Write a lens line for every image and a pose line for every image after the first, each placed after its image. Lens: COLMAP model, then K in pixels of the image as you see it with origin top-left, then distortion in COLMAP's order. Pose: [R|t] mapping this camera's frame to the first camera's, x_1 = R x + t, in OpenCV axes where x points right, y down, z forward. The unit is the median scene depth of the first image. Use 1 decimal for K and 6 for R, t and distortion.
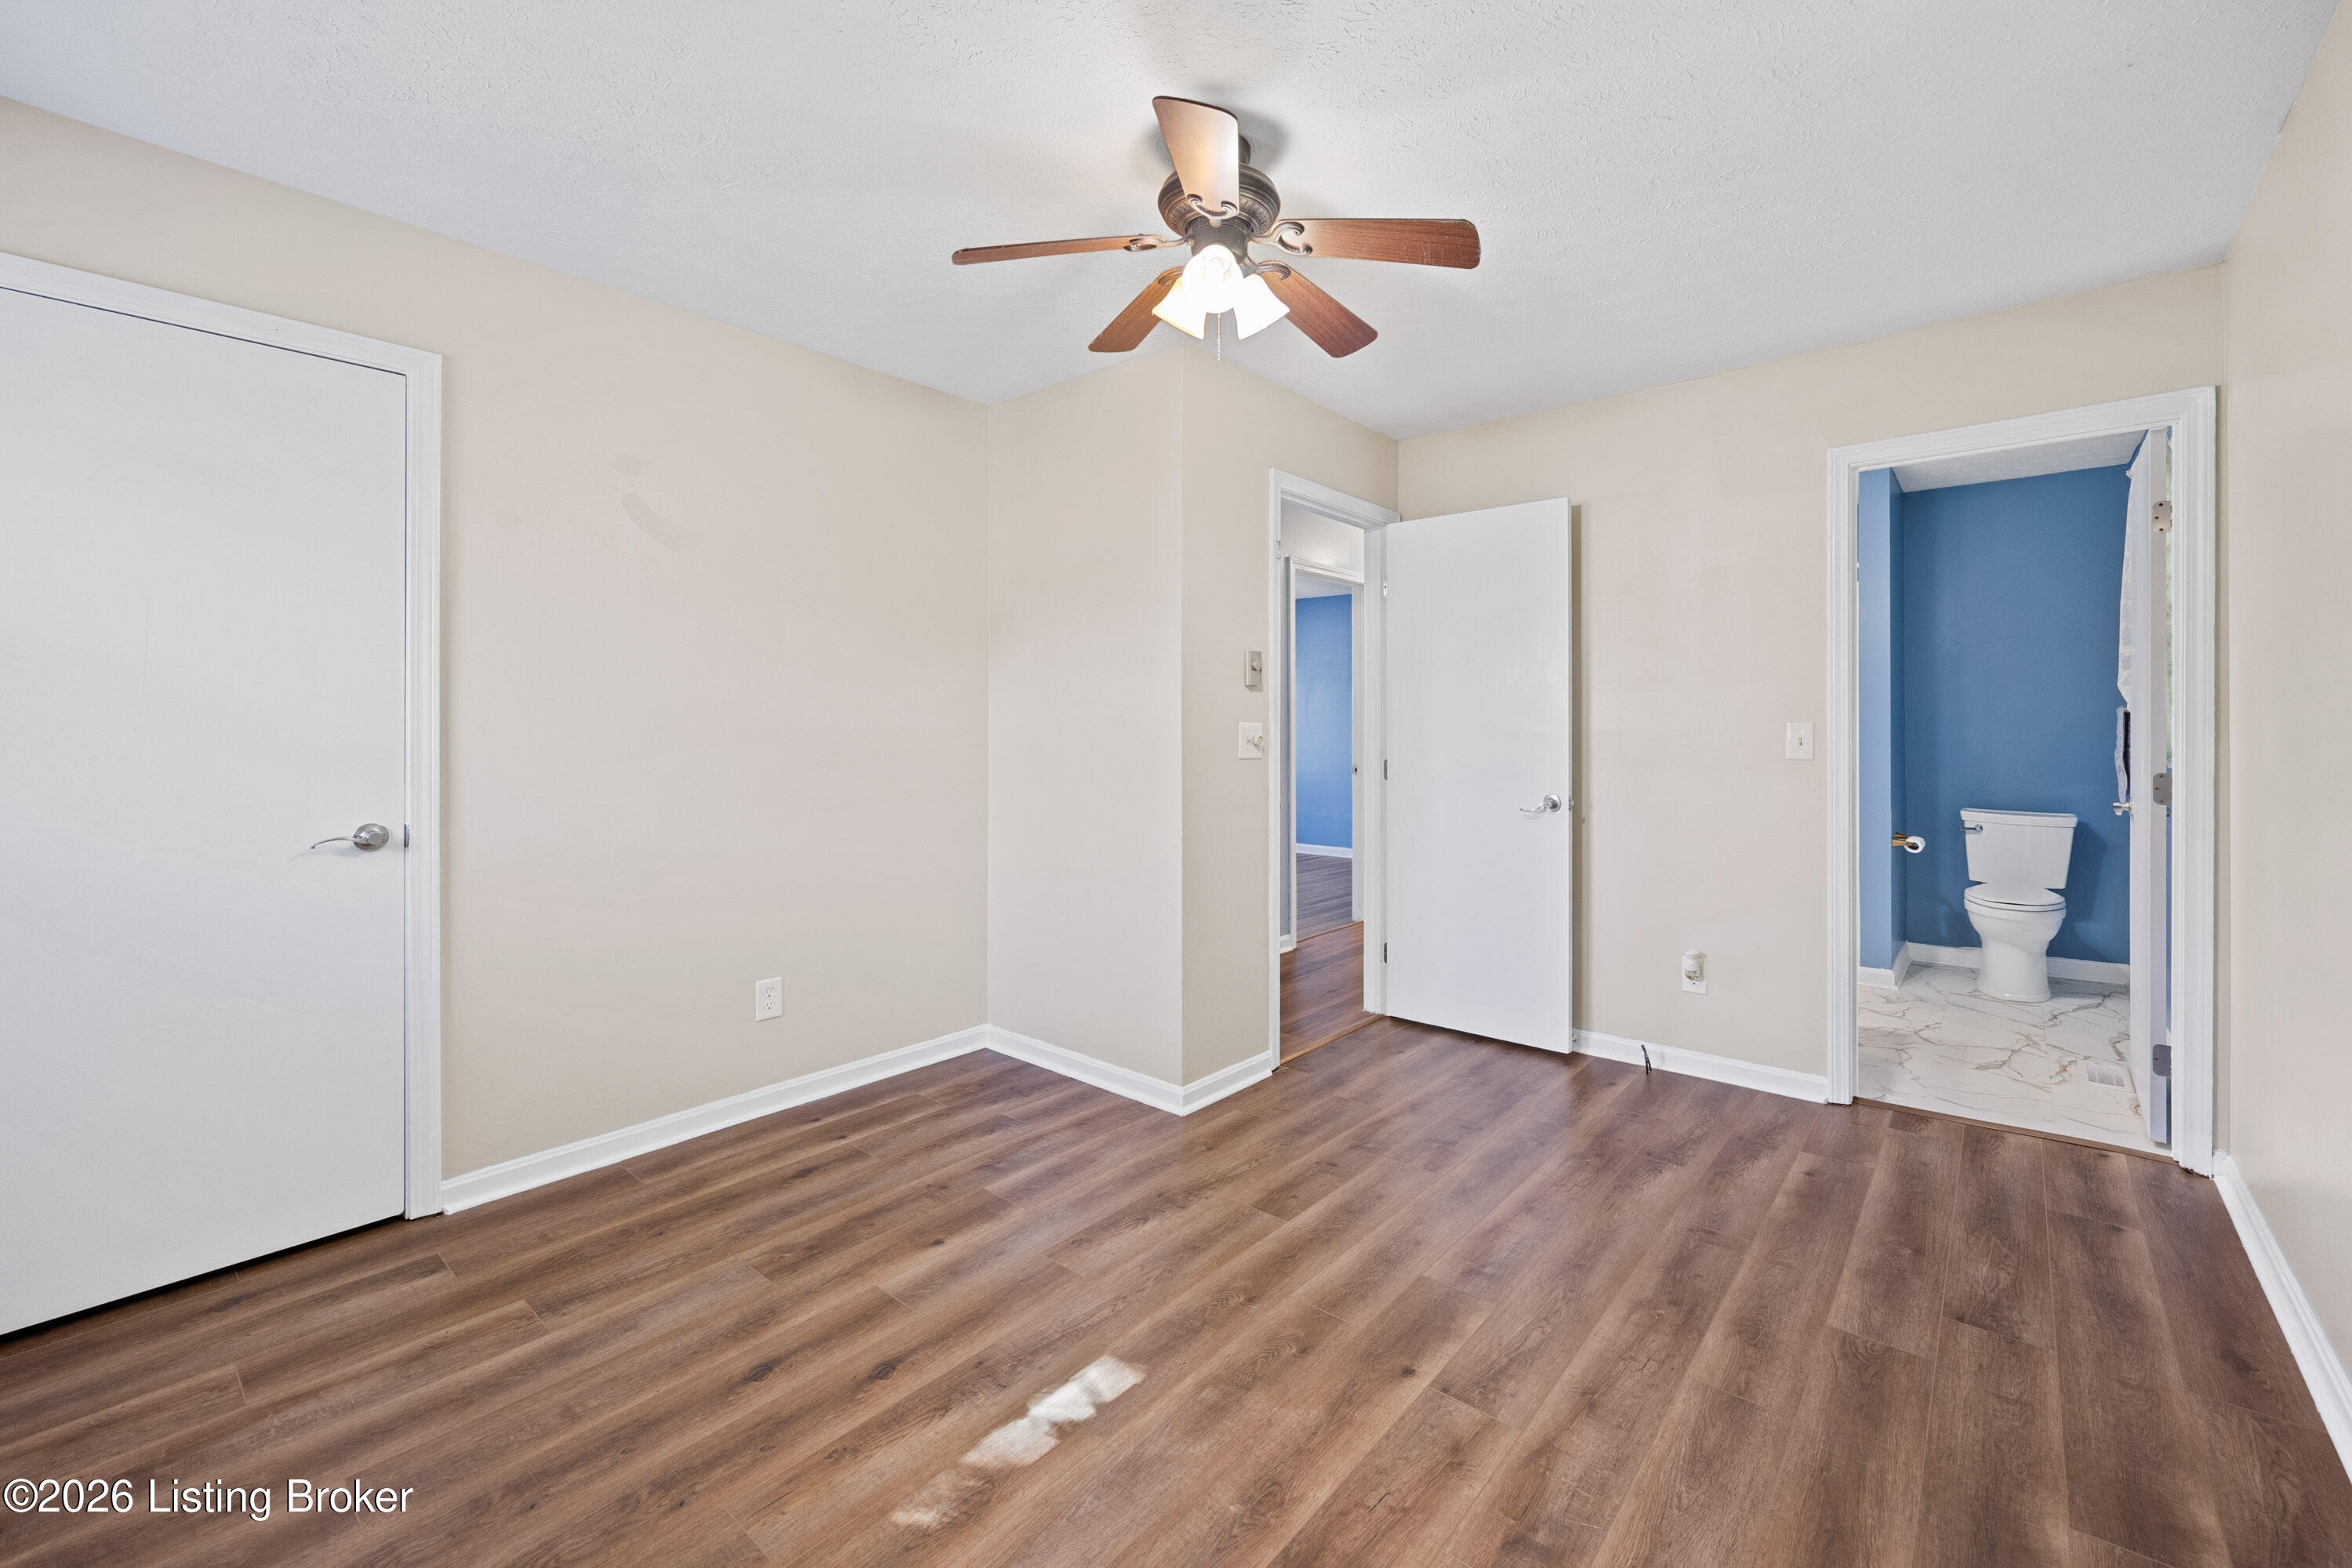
lens RADIAL K [[901.1, 0, 1277.9], [0, 901.1, 722.6], [0, 0, 1]] dist [-0.003018, 0.000217]
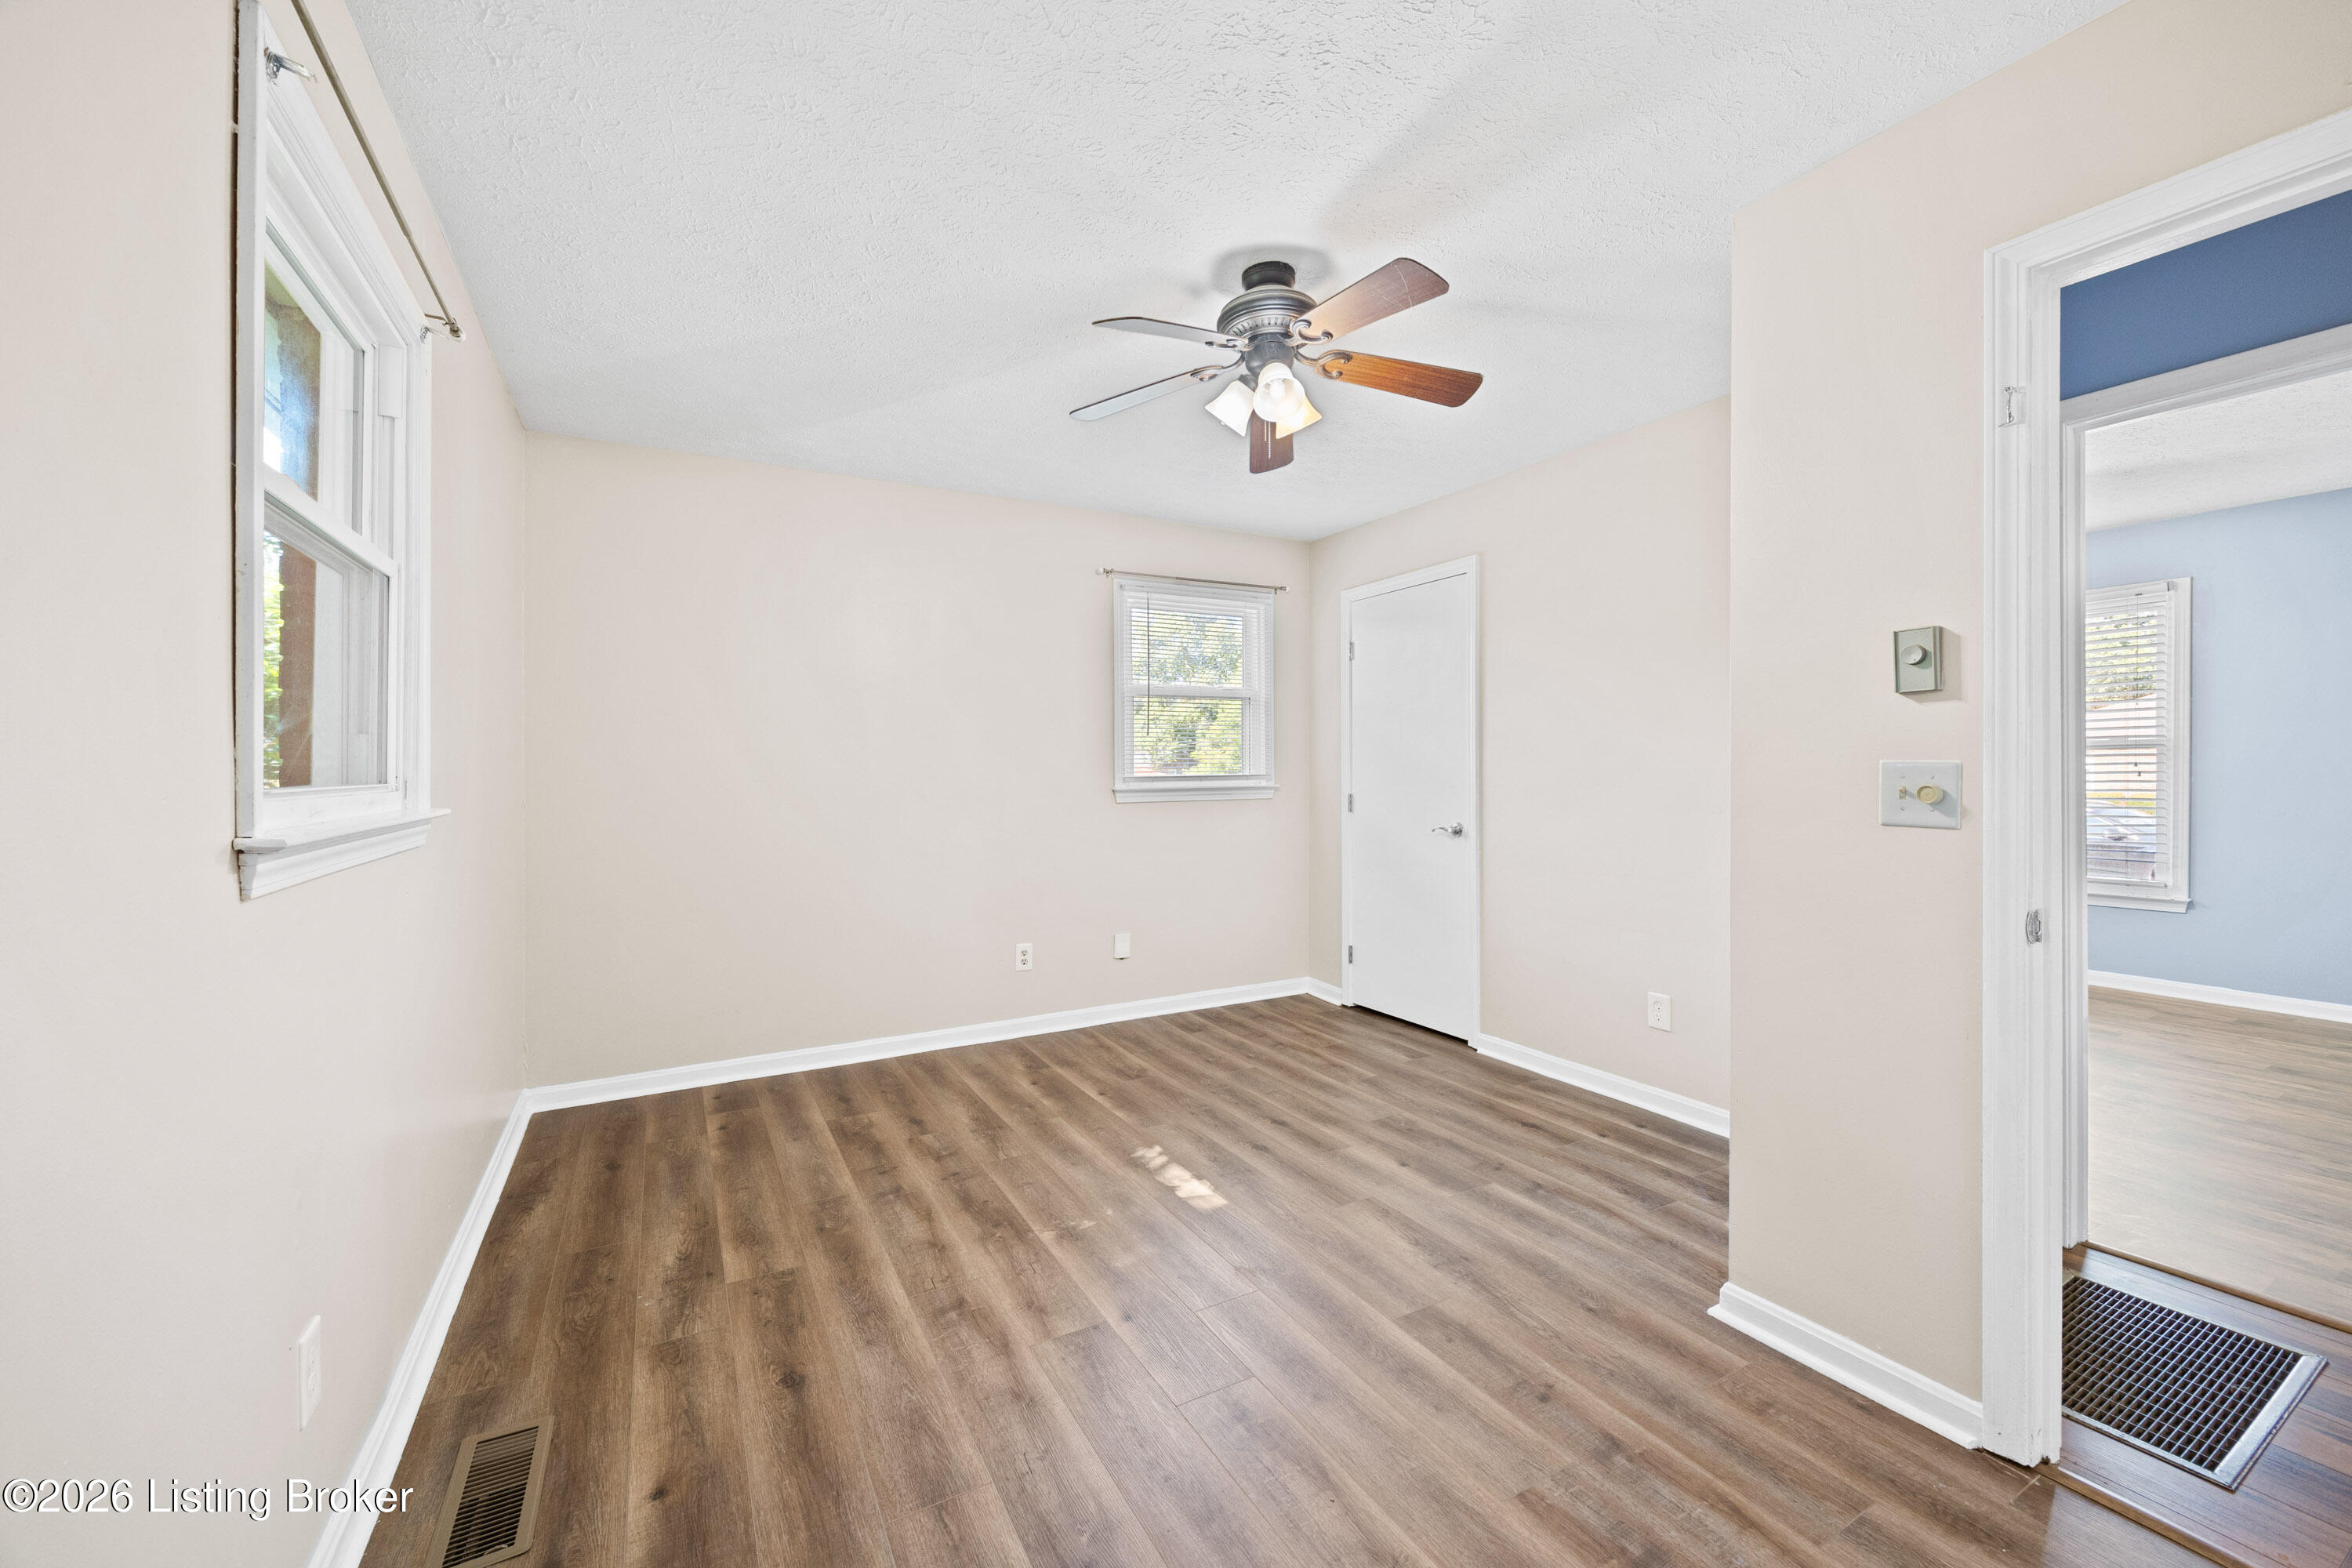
lens RADIAL K [[901.1, 0, 1175.7], [0, 901.1, 784.9], [0, 0, 1]] dist [-0.003018, 0.000217]
pose [[-0.363142, 0.016400, -0.931589, 1.052344], [0.009127, 0.999860, 0.014045, 0.006934], [0.931689, -0.003403, -0.363241, 1.295430]]
